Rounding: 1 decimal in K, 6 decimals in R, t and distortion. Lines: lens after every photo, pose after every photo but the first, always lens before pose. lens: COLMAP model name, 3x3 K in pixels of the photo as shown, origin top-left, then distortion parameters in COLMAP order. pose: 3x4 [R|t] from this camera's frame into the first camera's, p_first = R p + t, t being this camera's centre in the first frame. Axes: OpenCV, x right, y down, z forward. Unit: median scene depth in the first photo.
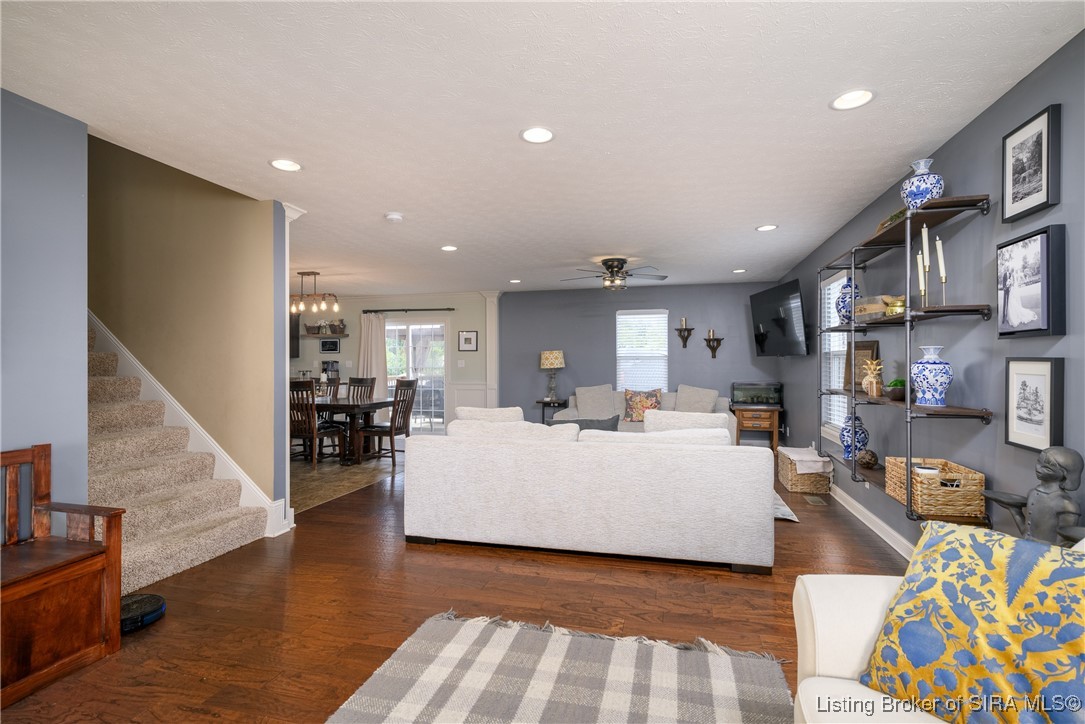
lens RADIAL K [[511.7, 0, 547.4], [0, 511.7, 361.0], [0, 0, 1]] dist [0.000964, -0.000181]
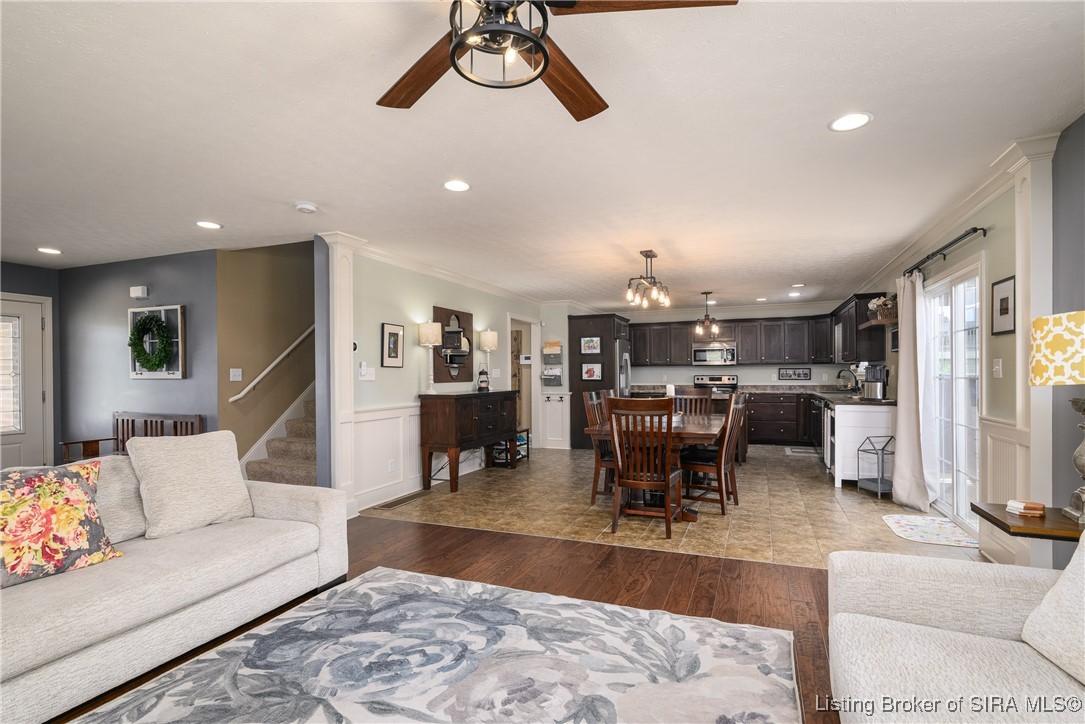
lens RADIAL K [[531.8, 0, 548.2], [0, 531.8, 366.9], [0, 0, 1]] dist [-0.002335, 0.000070]
pose [[-0.126836, -0.008819, -0.991885, 0.942450], [0.014495, 0.999837, -0.010743, 0.012600], [0.991818, -0.015740, -0.126688, 2.601684]]
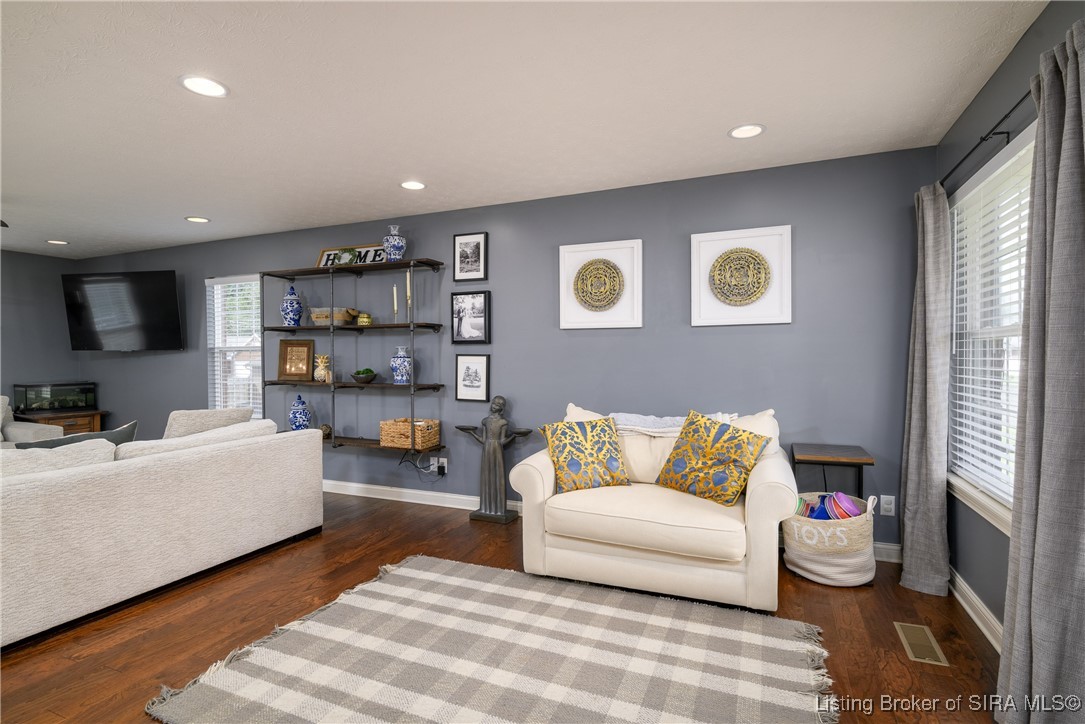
lens RADIAL K [[531.8, 0, 548.2], [0, 531.8, 366.9], [0, 0, 1]] dist [-0.002335, 0.000070]
pose [[0.153392, -0.018214, 0.987998, -0.893579], [-0.000389, 0.999829, 0.018493, 0.003670], [-0.988165, -0.003221, 0.153359, 0.341429]]
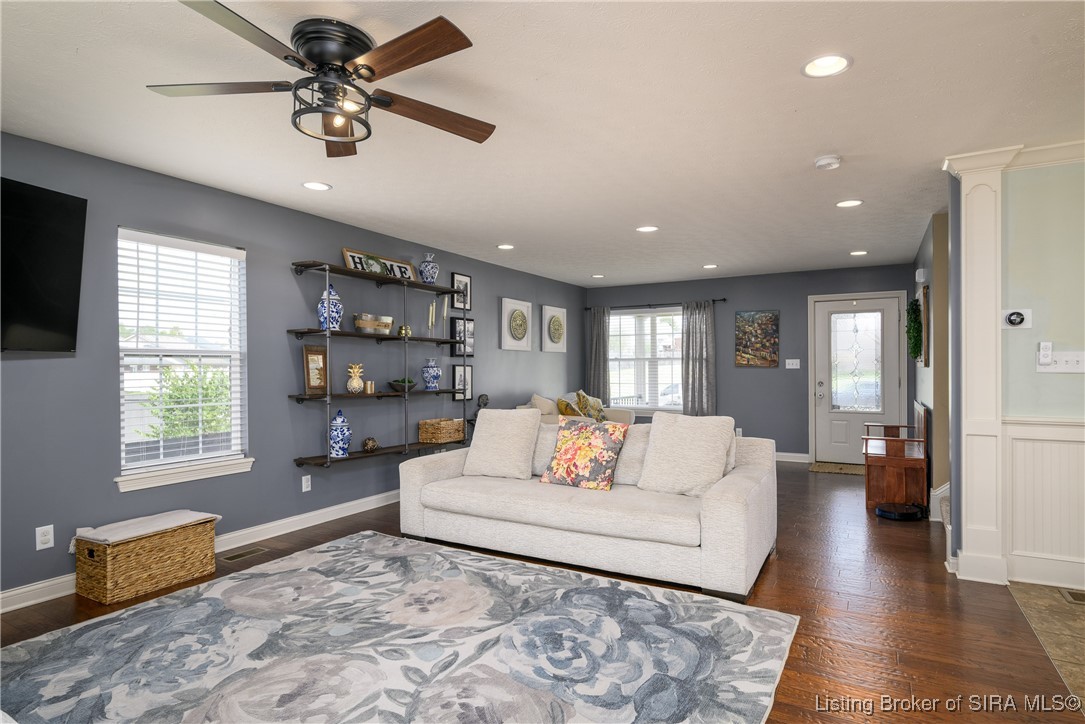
lens RADIAL K [[579.7, 0, 549.9], [0, 579.7, 367.3], [0, 0, 1]] dist [-0.002114, -0.000930]
pose [[-0.964315, 0.006602, 0.264677, -0.236136], [0.005130, 0.999967, -0.006253, 0.022604], [-0.264709, -0.004672, -0.964317, 3.233922]]
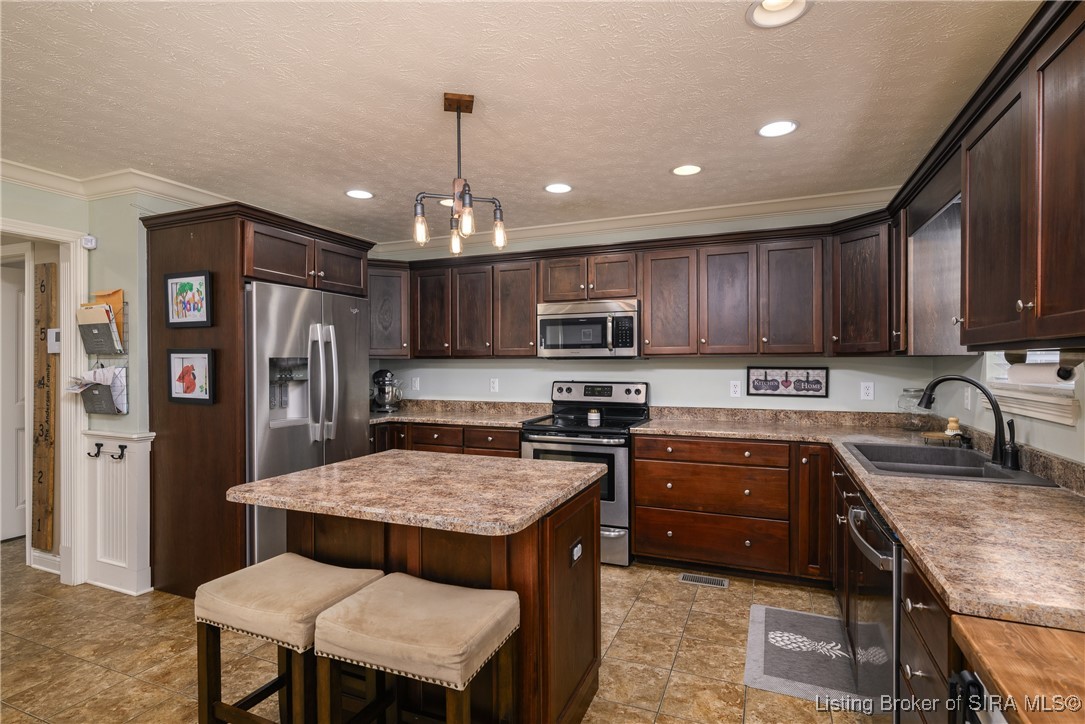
lens RADIAL K [[531.8, 0, 548.2], [0, 531.8, 366.9], [0, 0, 1]] dist [-0.002335, 0.000070]
pose [[-0.139366, 0.011186, -0.990178, -1.538330], [0.009431, 0.999906, 0.009968, -0.014888], [0.990196, -0.007949, -0.139459, 3.430897]]
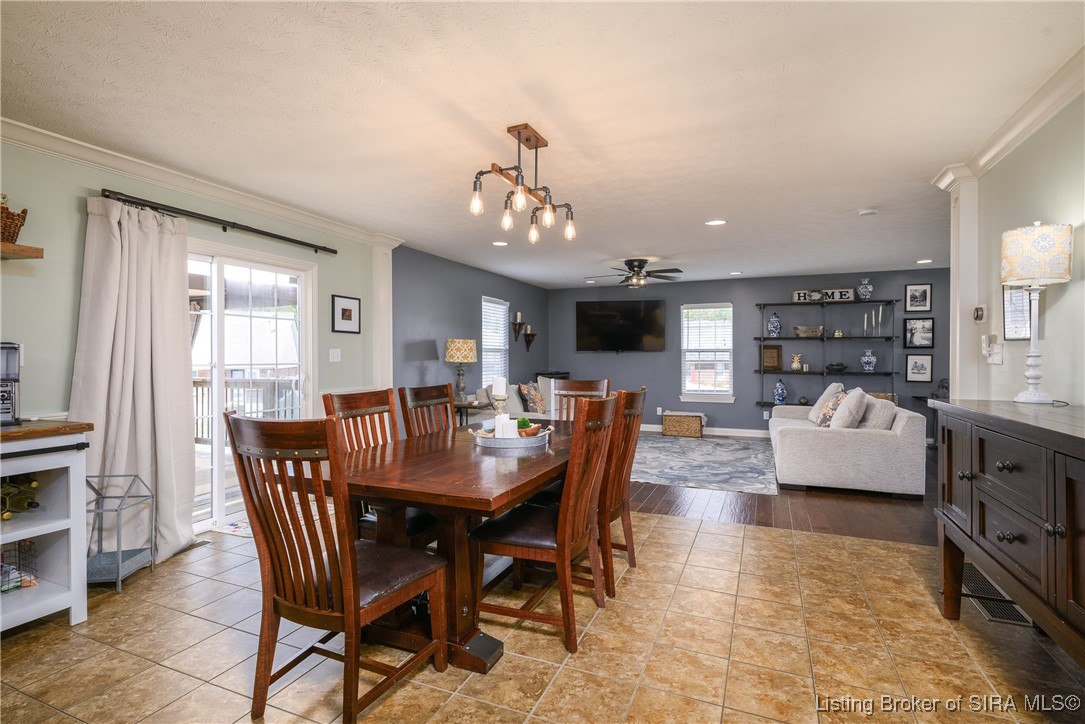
lens RADIAL K [[511.7, 0, 547.4], [0, 511.7, 361.0], [0, 0, 1]] dist [0.000964, -0.000181]
pose [[0.148955, -0.006271, 0.988824, -2.392904], [-0.004714, 0.999964, 0.007052, 0.021610], [-0.988833, -0.005711, 0.148920, 2.525169]]
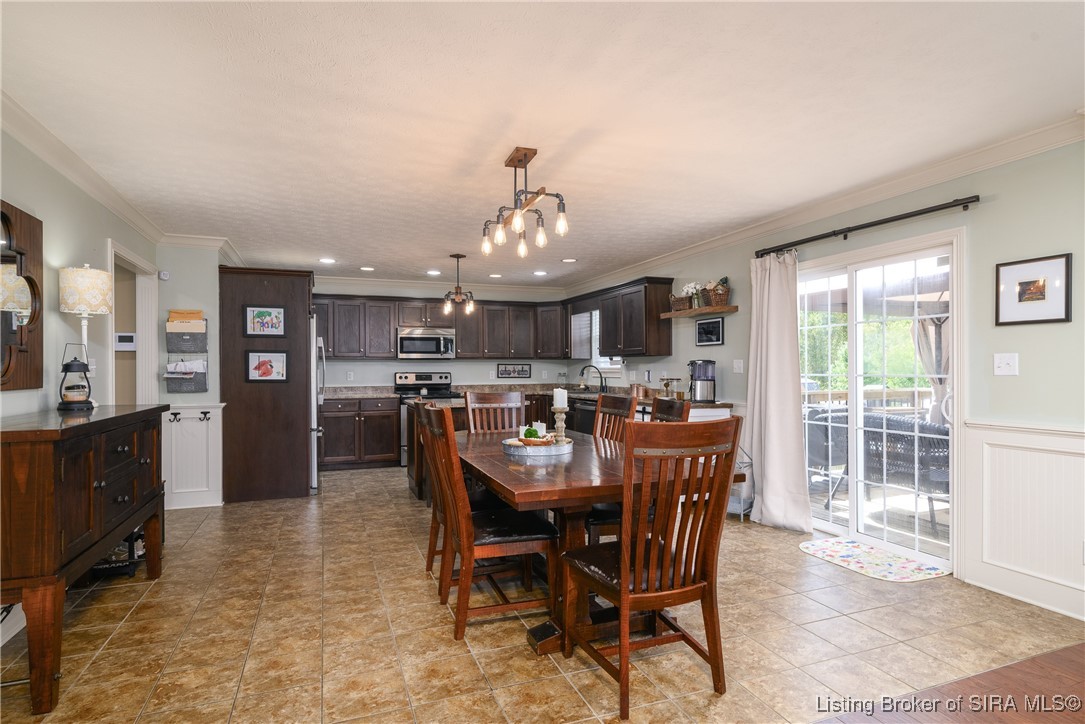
lens RADIAL K [[579.7, 0, 549.9], [0, 579.7, 367.3], [0, 0, 1]] dist [-0.002114, -0.000930]
pose [[0.585269, -0.000152, -0.810839, -0.152935], [0.007197, 0.999962, 0.005007, 0.010658], [0.810808, -0.008766, 0.585247, 2.006990]]
